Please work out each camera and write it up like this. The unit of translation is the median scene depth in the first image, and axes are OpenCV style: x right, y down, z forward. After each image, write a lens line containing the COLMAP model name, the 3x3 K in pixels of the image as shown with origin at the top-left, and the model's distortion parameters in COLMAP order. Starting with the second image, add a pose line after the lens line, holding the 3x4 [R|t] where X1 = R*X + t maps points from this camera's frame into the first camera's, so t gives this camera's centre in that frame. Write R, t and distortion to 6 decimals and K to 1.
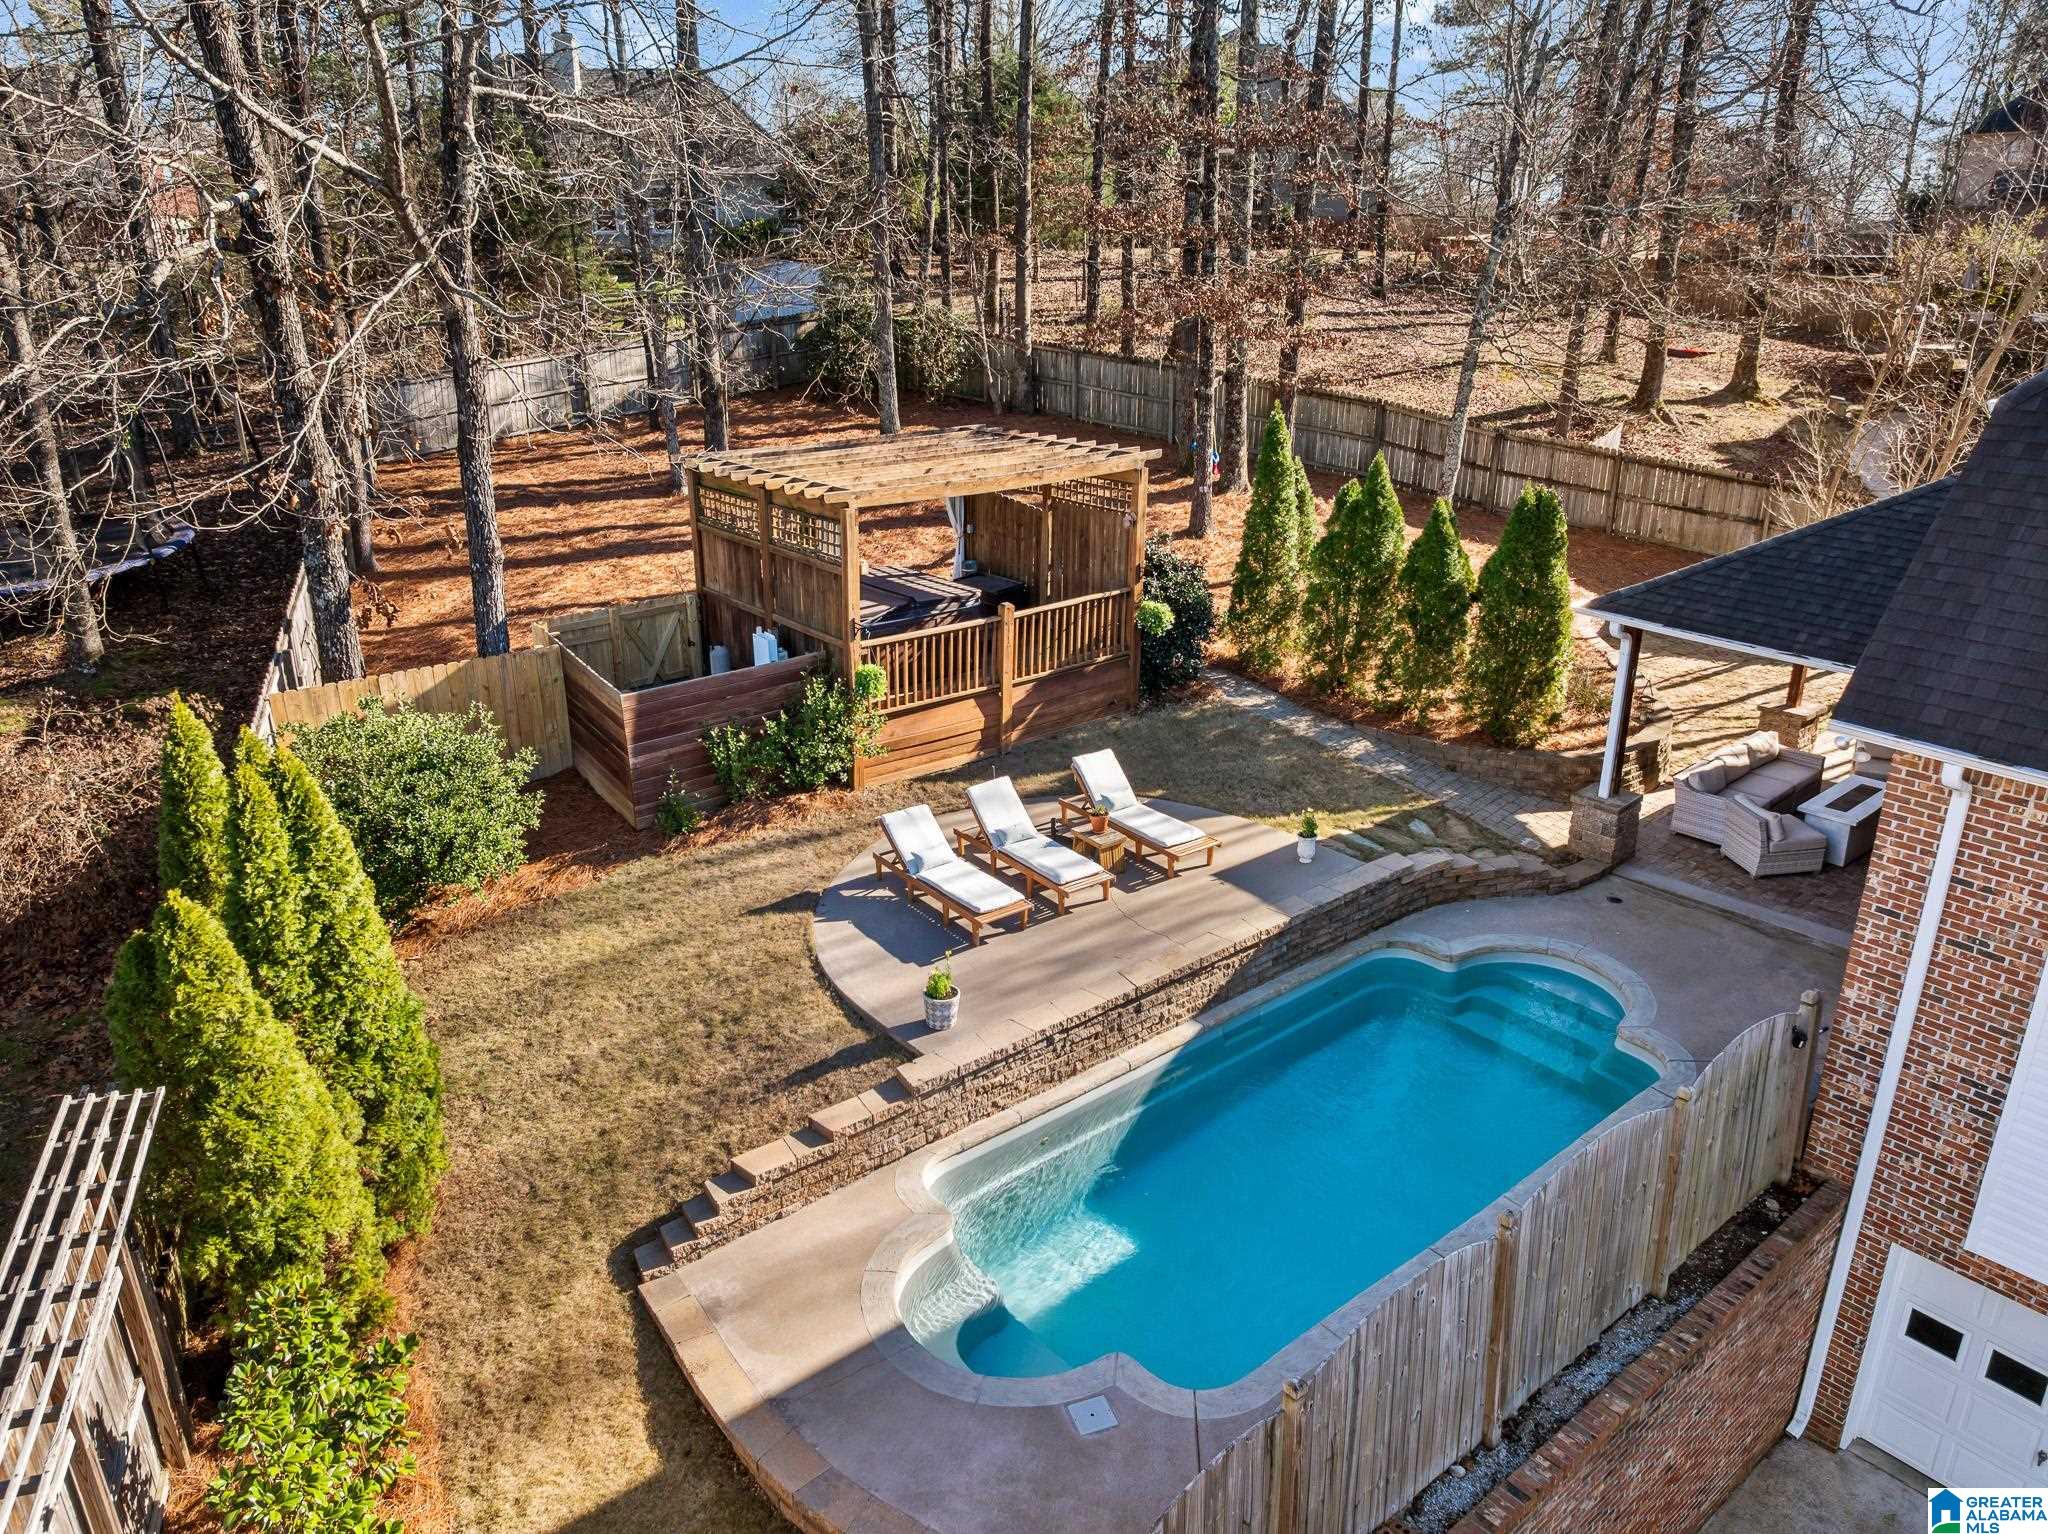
lens RADIAL K [[1433.2, 0, 1037.9], [0, 1433.2, 764.8], [0, 0, 1]] dist [-0.049169, 0.000063]
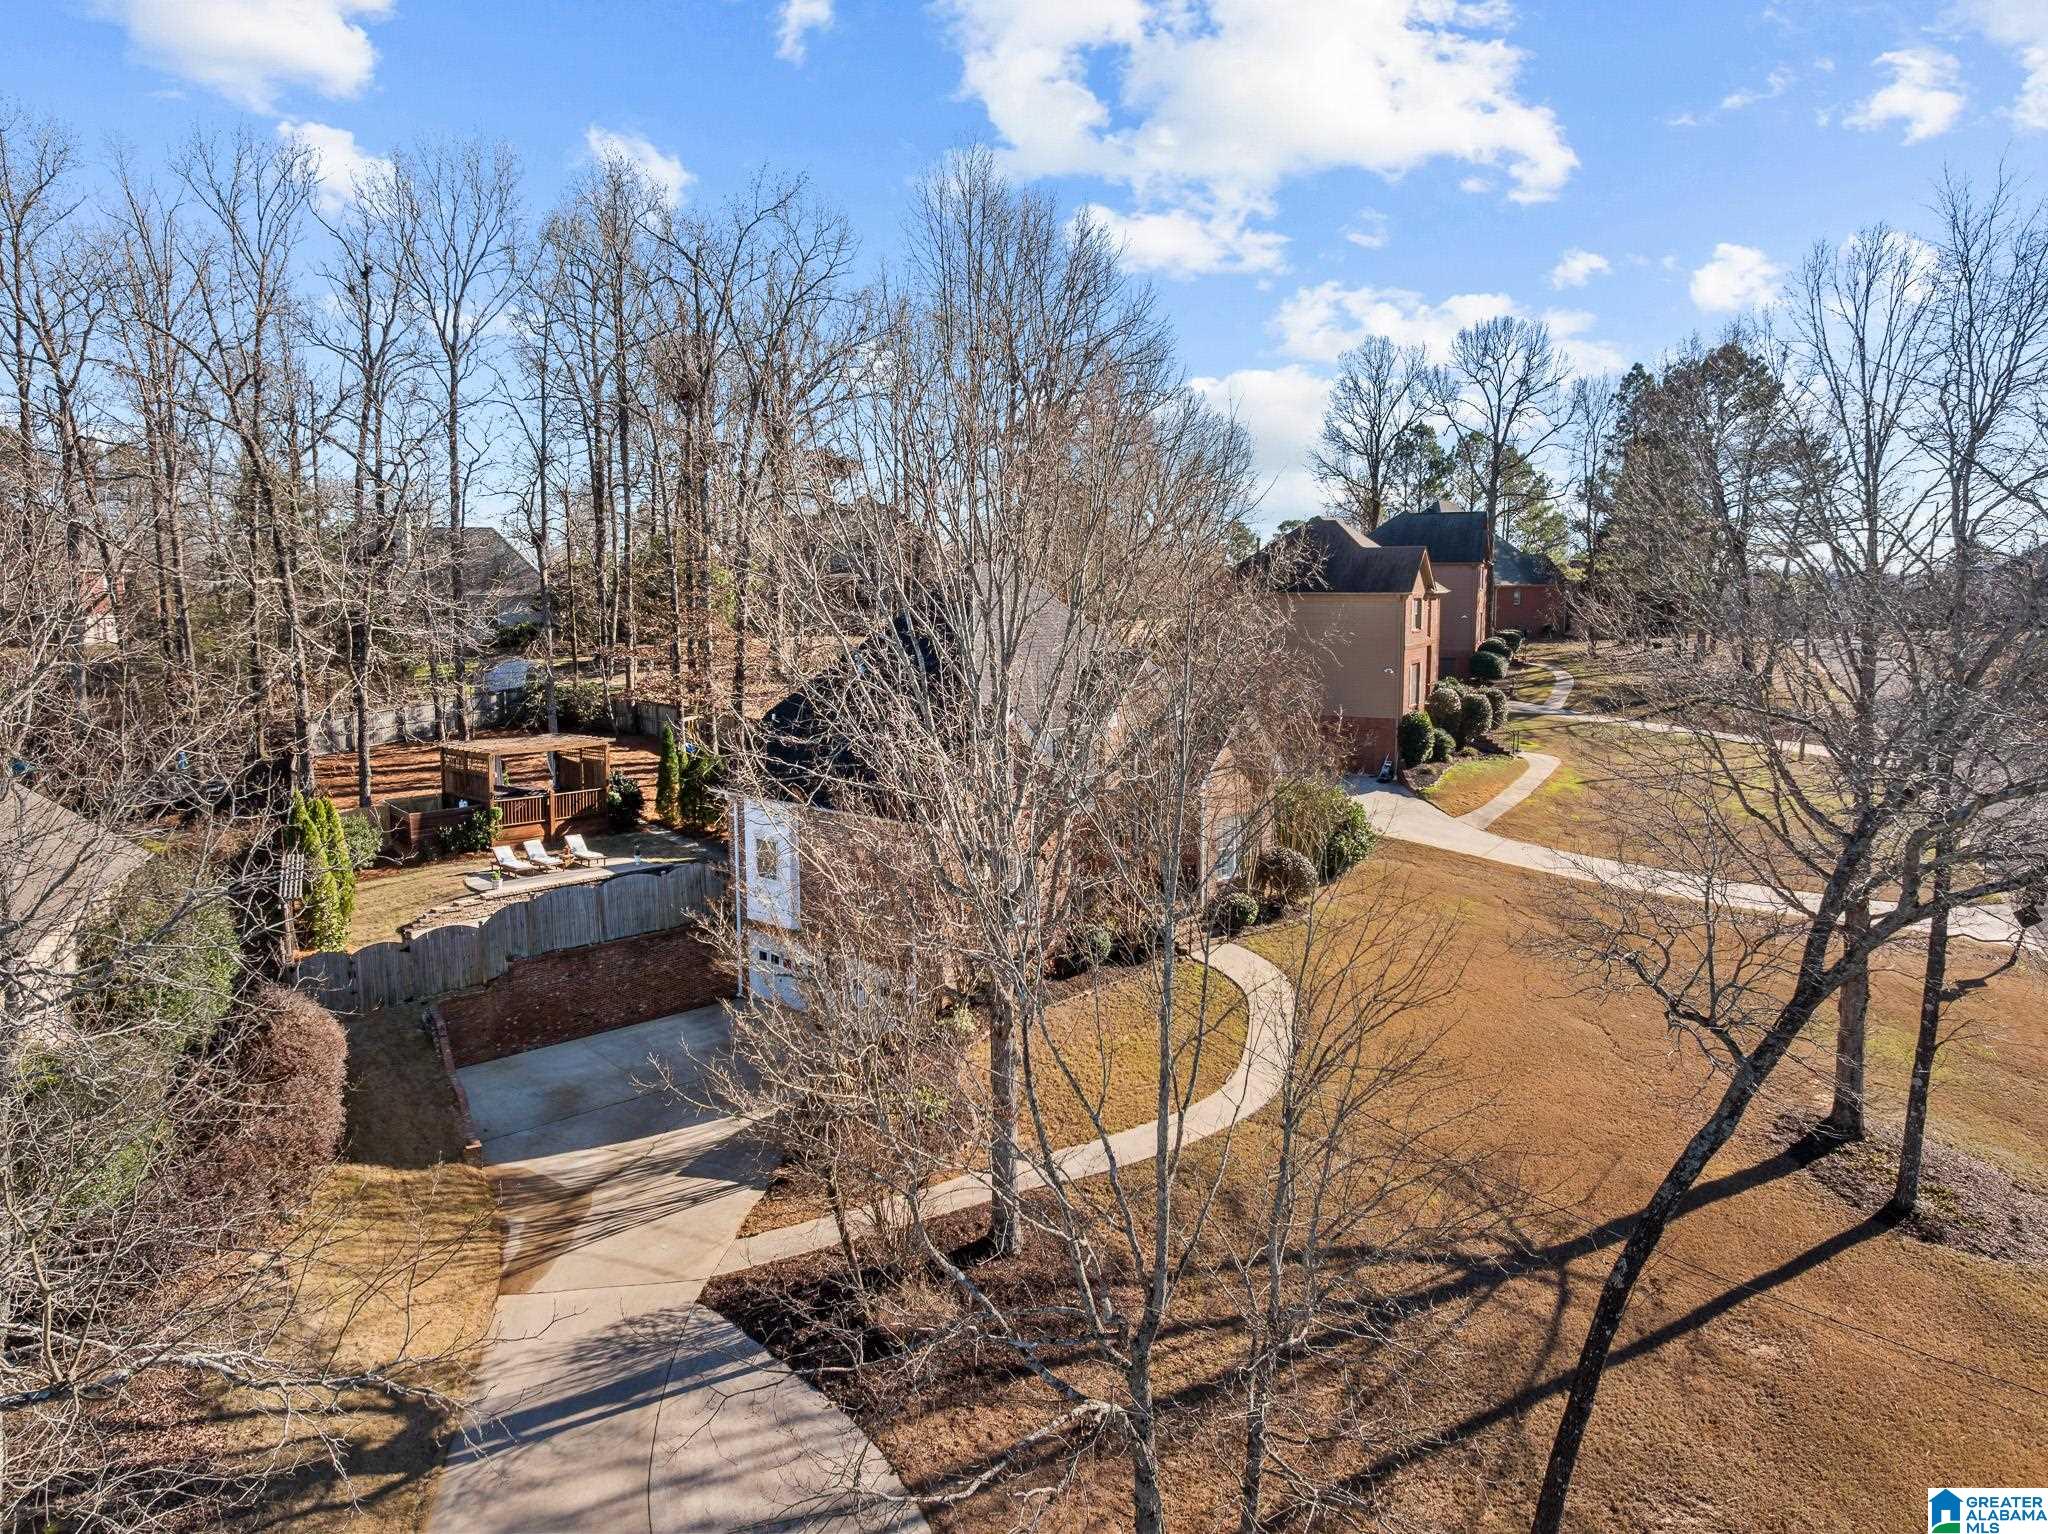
lens RADIAL K [[1425.1, 0, 962.7], [0, 1425.1, 809.3], [0, 0, 1]] dist [-0.028563, 0.000906]
pose [[0.997235, -0.024386, 0.070202, 0.642335], [0.038222, 0.978416, -0.203081, 0.571465], [-0.063734, 0.205202, 0.976642, -1.946247]]
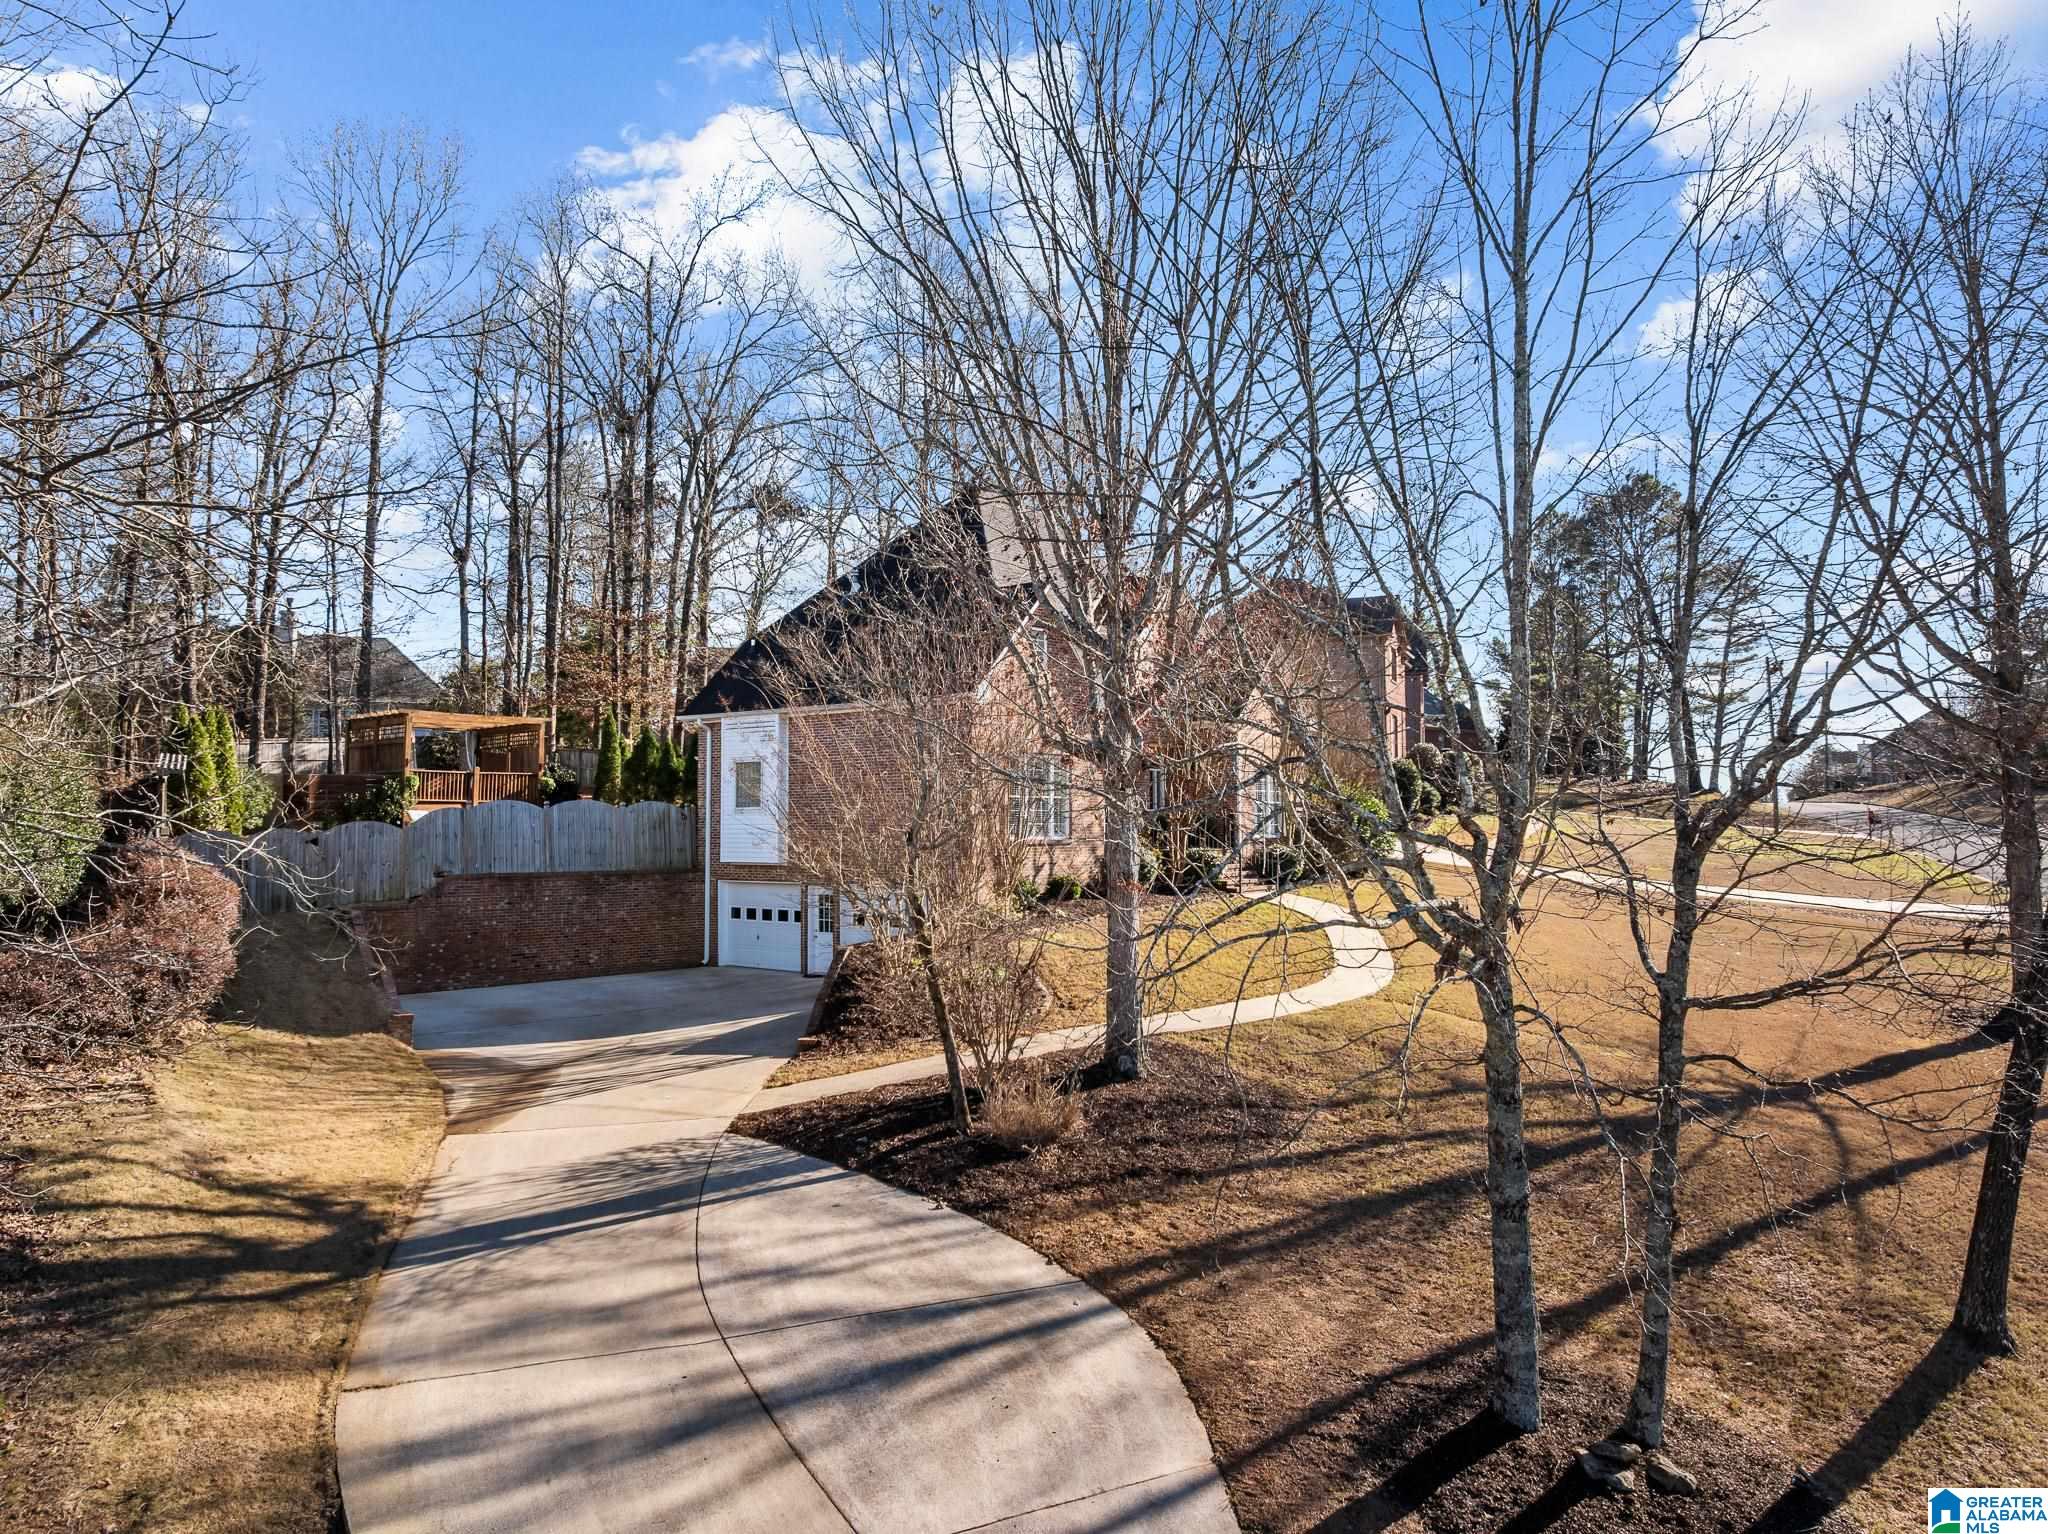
lens RADIAL K [[1457.5, 0, 967.6], [0, 1457.5, 737.0], [0, 0, 1]] dist [0.007733, 0.001456]
pose [[0.987667, -0.001134, 0.156565, 0.453749], [0.063889, 0.915851, -0.396403, 0.963334], [-0.142940, 0.401517, 0.904628, -1.522876]]
